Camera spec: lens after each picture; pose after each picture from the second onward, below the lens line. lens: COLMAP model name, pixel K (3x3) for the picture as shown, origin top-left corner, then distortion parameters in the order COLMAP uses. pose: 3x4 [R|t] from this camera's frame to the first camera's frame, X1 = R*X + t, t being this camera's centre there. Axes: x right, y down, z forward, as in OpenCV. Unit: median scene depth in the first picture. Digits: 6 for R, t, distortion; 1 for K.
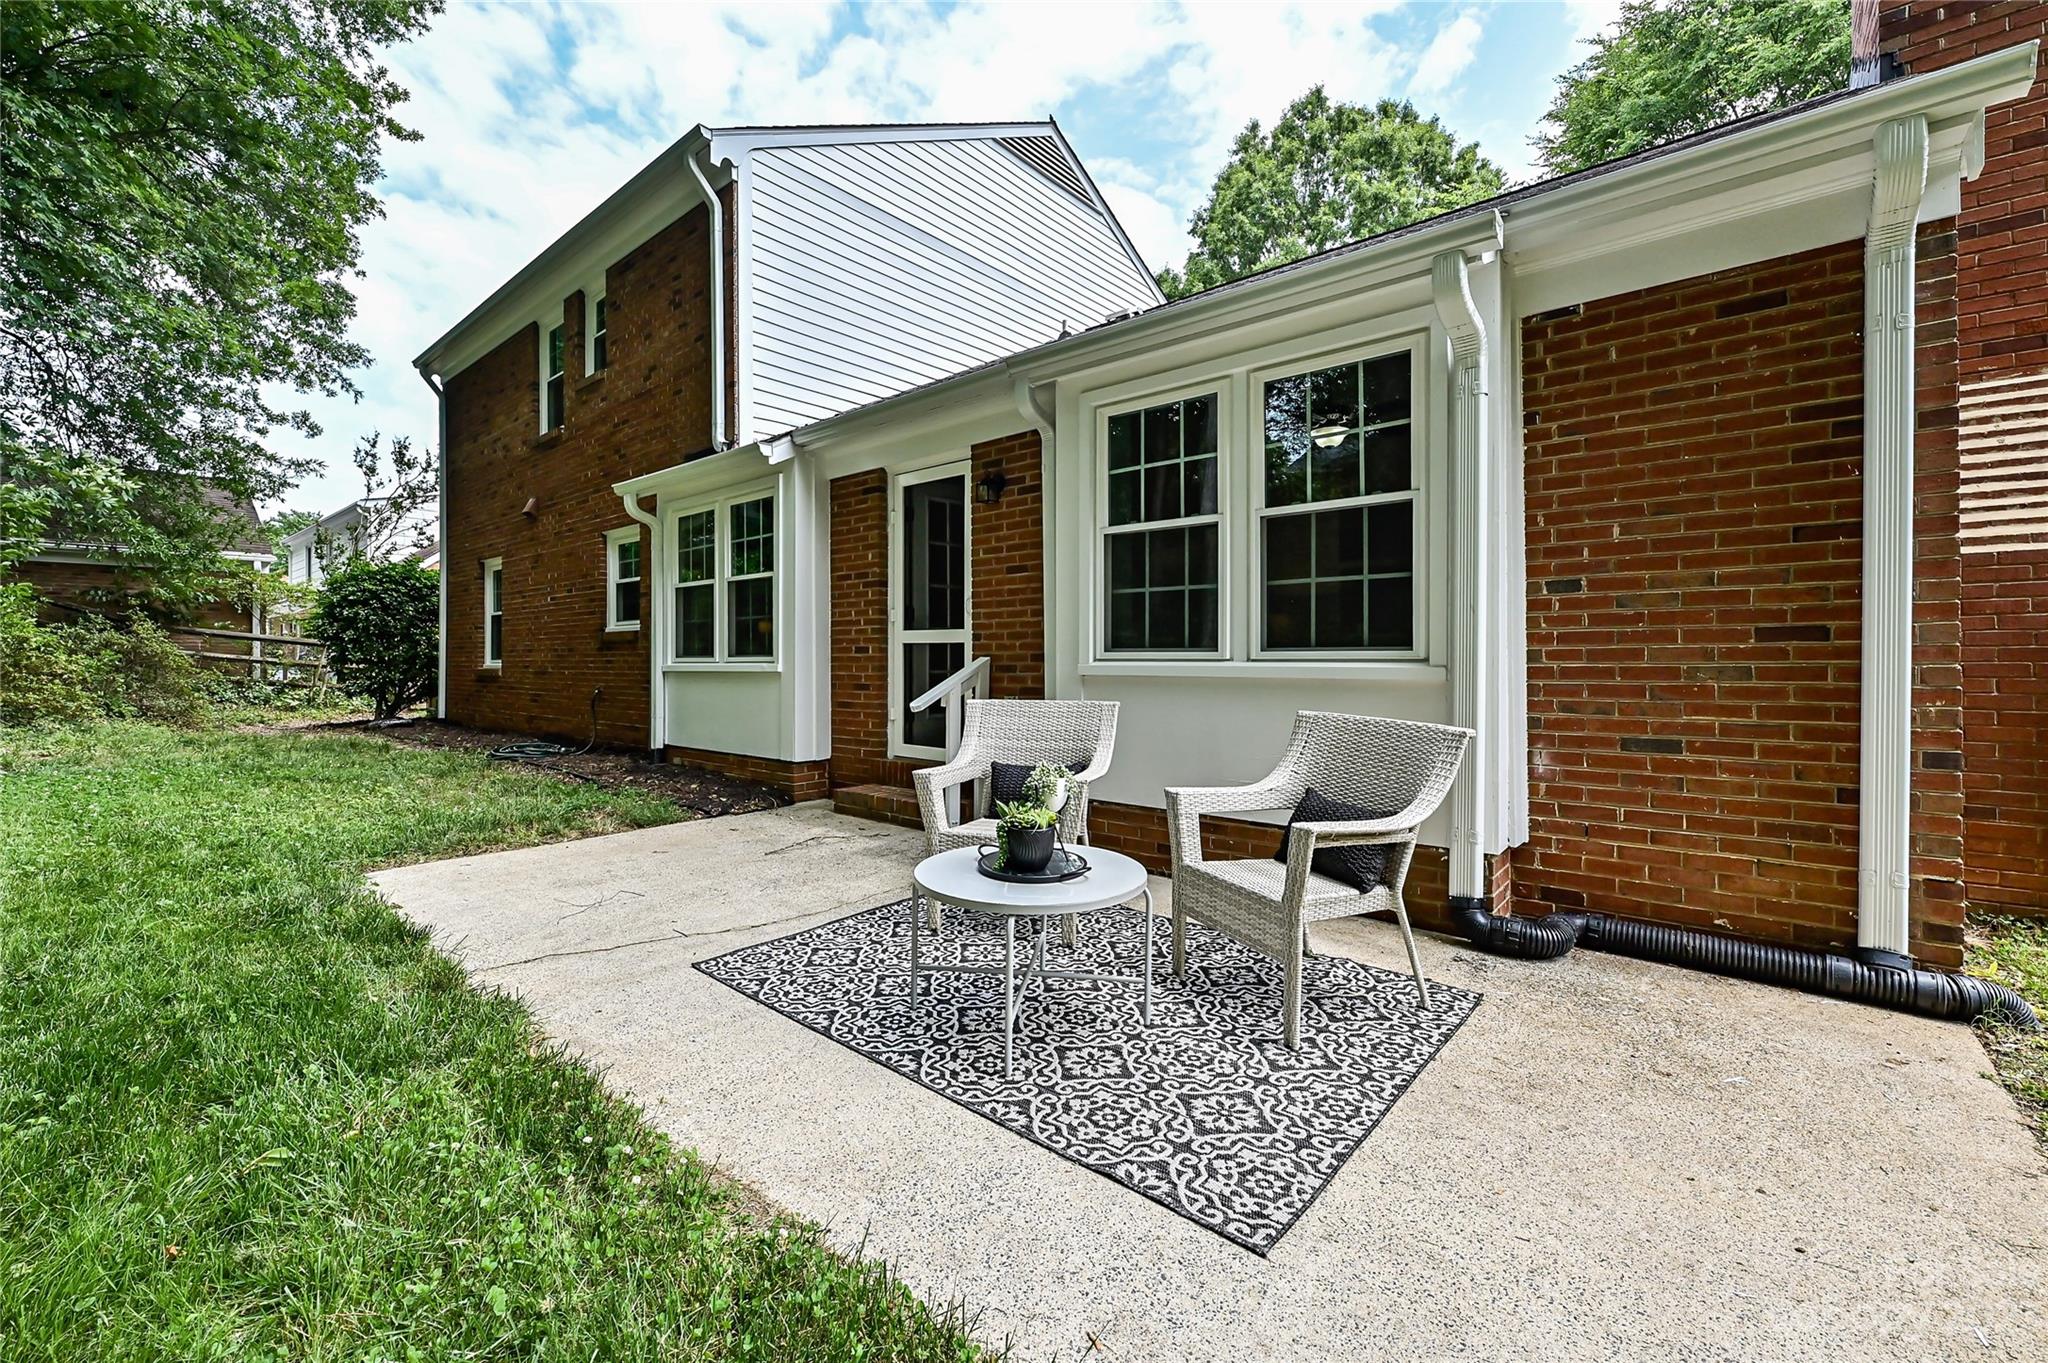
lens RADIAL K [[825.5, 0, 1016.4], [0, 825.5, 667.5], [0, 0, 1]] dist [-0.001127, 0.000261]
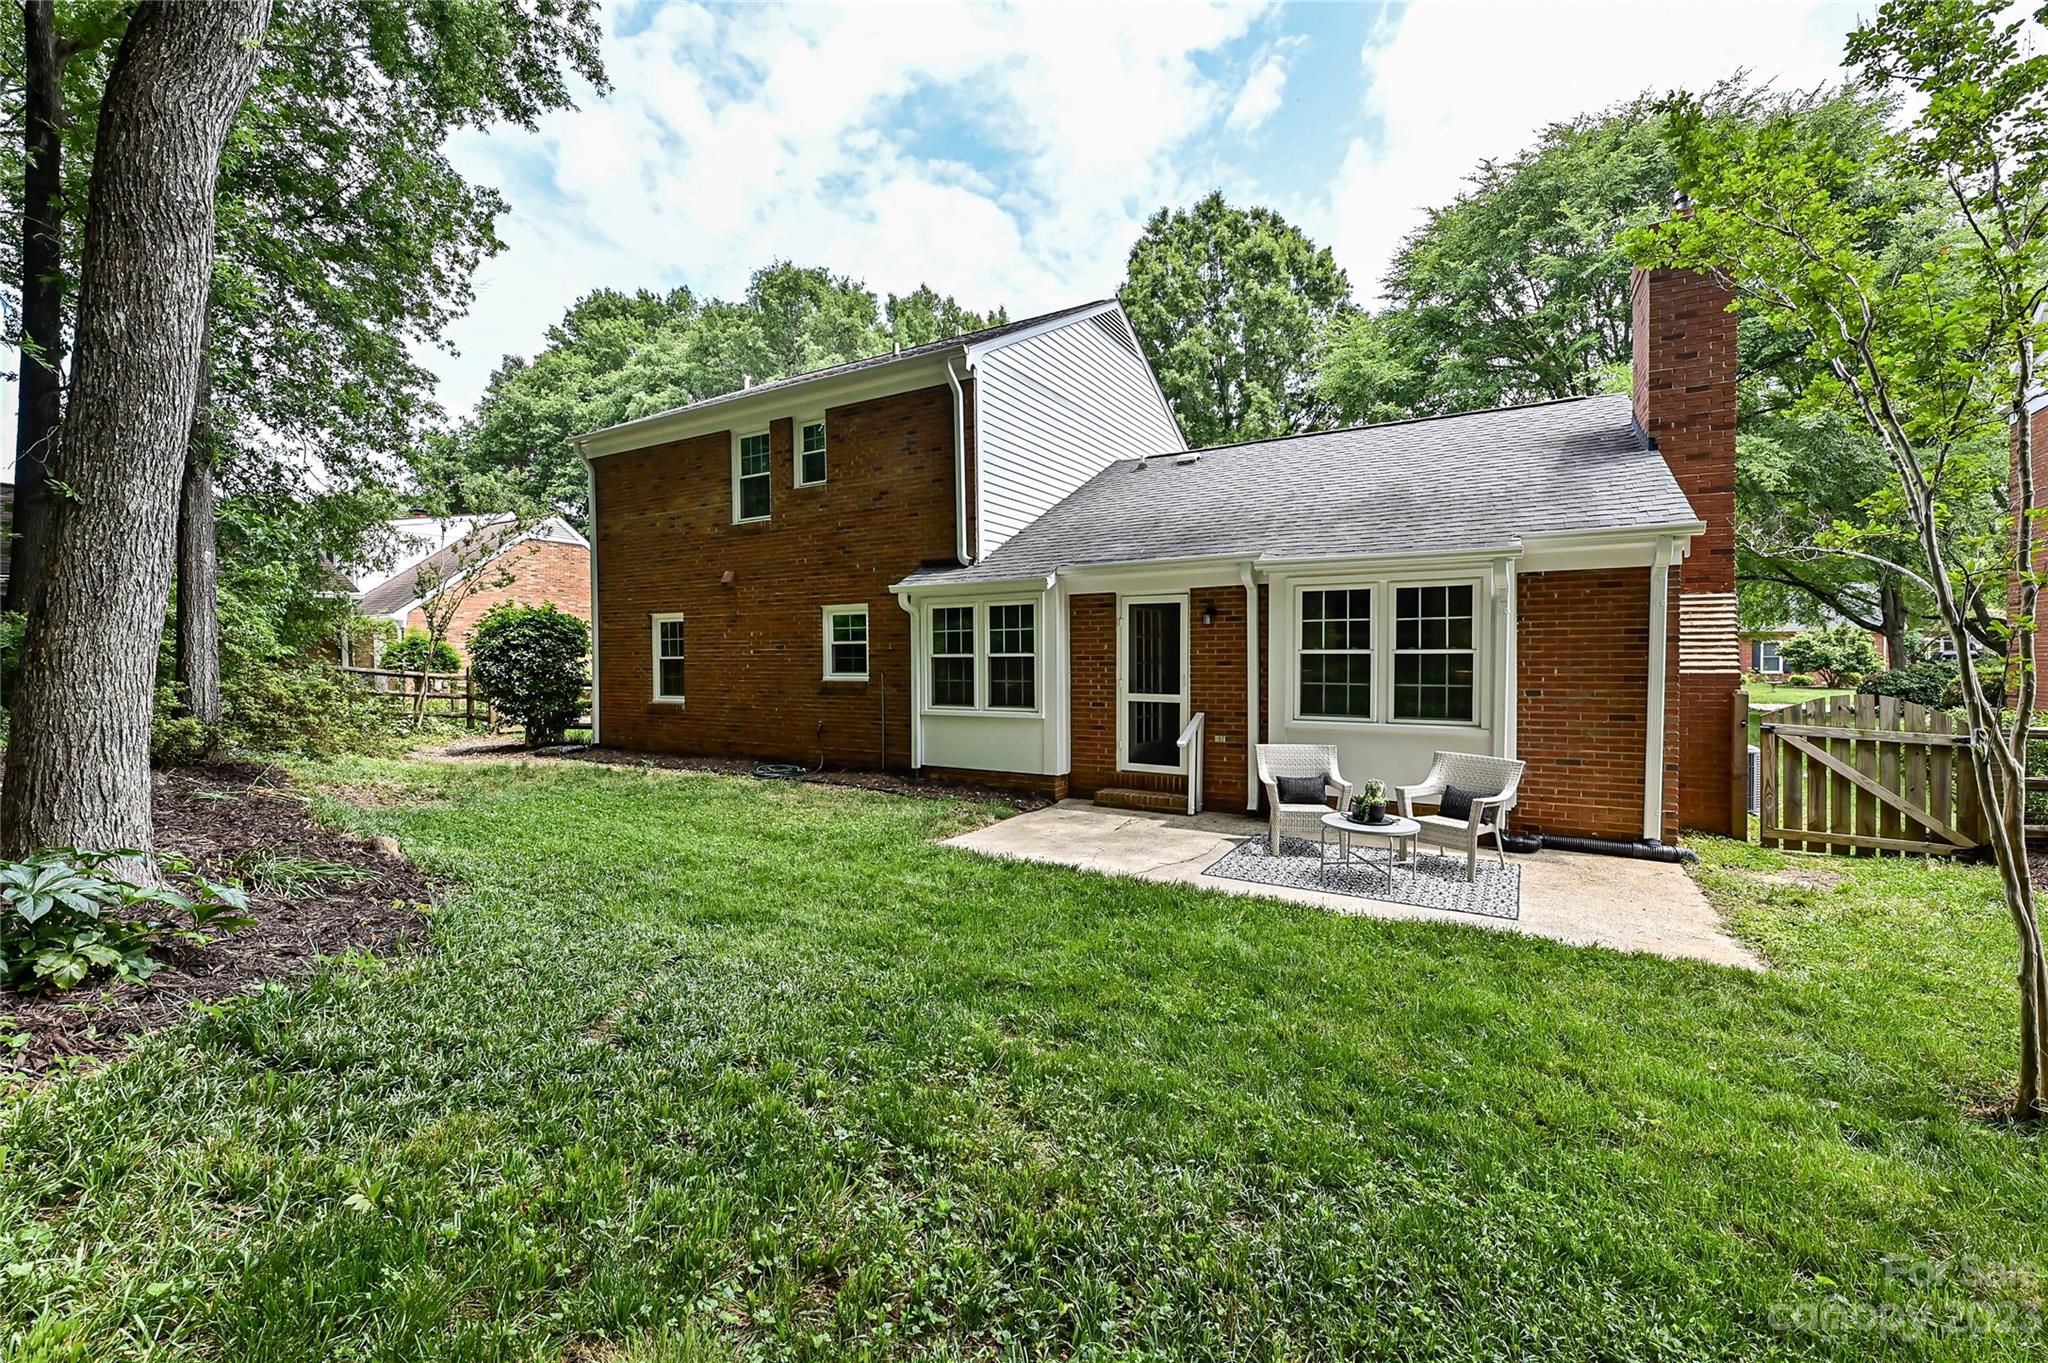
lens RADIAL K [[807.0, 0, 1023.9], [0, 807.0, 685.8], [0, 0, 1]] dist [-0.000316, 0.000005]
pose [[0.980161, -0.008540, 0.198019, -0.885798], [0.003236, 0.999628, 0.027090, -0.139830], [-0.198177, -0.025912, 0.979824, -0.694572]]
